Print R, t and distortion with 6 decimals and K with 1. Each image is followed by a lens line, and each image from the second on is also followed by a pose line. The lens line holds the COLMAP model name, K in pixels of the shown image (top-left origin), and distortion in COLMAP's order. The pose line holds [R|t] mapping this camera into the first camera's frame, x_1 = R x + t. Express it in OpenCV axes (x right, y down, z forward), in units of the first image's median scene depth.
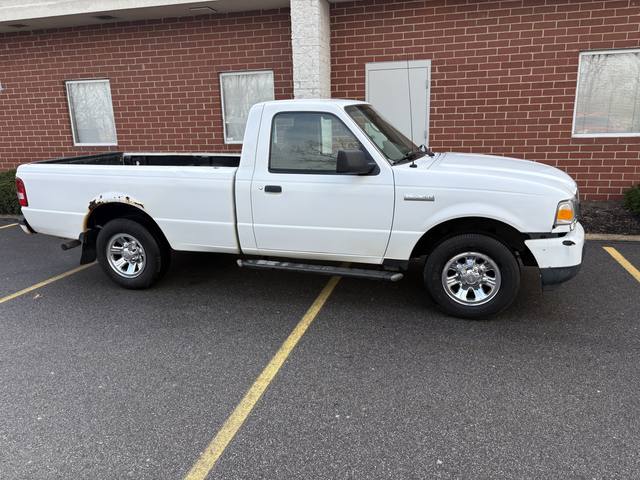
lens RADIAL K [[487.2, 0, 318.1], [0, 487.2, 245.6], [0, 0, 1]] dist [0.035478, -0.032269]
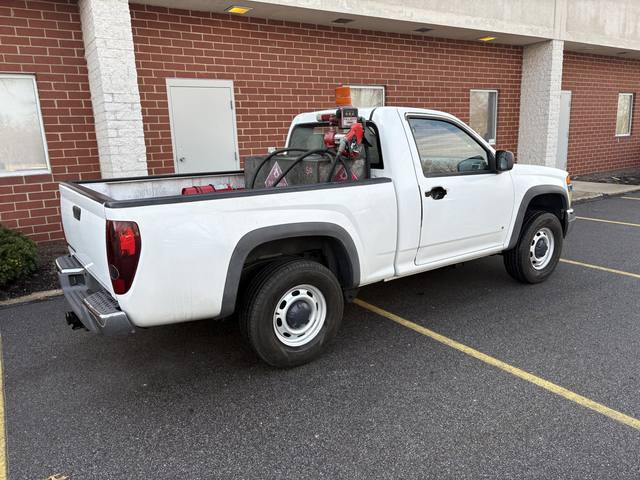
lens RADIAL K [[487.2, 0, 319.7], [0, 487.2, 240.9], [0, 0, 1]] dist [0.035478, -0.032269]
pose [[0.654563, -0.157628, 0.739392, -0.443763], [0.205499, 0.978295, 0.026637, -0.057542], [-0.727542, 0.134509, 0.672748, 0.266562]]
